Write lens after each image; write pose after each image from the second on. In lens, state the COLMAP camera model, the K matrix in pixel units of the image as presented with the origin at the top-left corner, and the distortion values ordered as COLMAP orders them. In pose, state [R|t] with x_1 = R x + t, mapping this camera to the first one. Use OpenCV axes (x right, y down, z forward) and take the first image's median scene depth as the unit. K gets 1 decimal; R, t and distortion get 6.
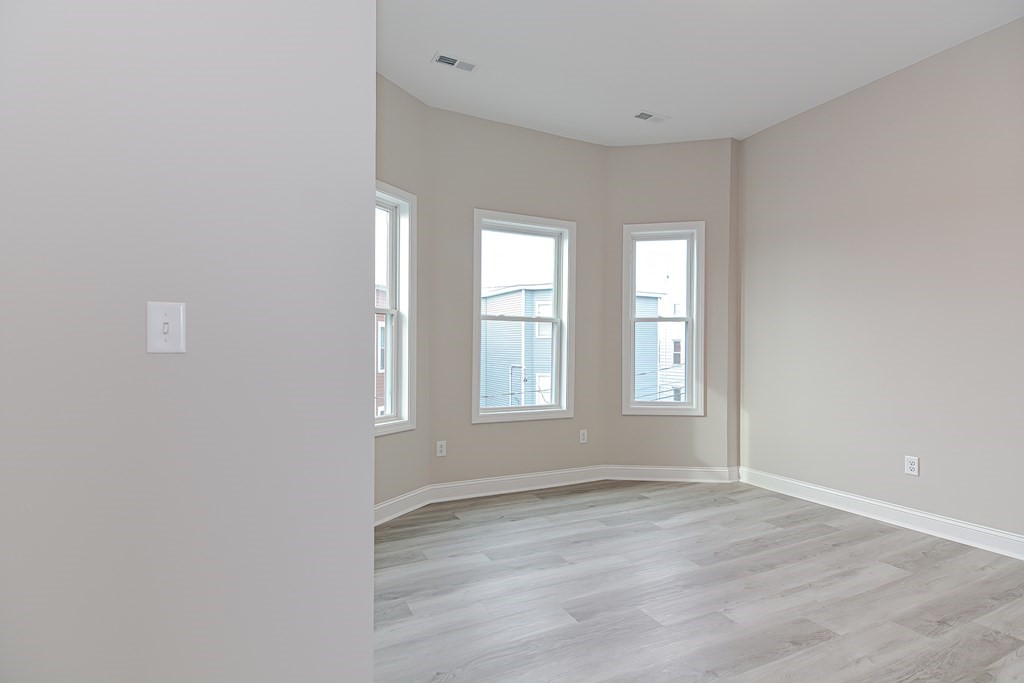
lens RADIAL K [[495.4, 0, 512.0], [0, 495.4, 341.5], [0, 0, 1]] dist [0.025378, -0.000059]
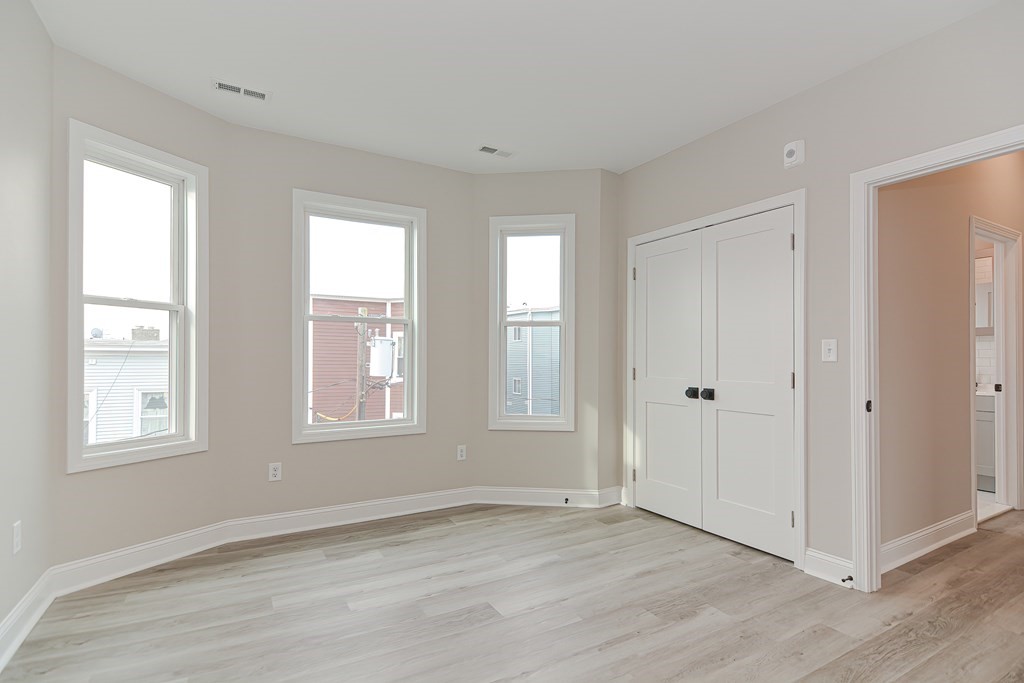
lens RADIAL K [[500.5, 0, 513.0], [0, 500.5, 348.7], [0, 0, 1]] dist [0.024694, -0.013332]
pose [[0.997240, 0.008939, 0.073709, 0.211214], [-0.008637, 0.999953, -0.004409, 0.005323], [-0.073745, 0.003760, 0.997270, 0.108652]]
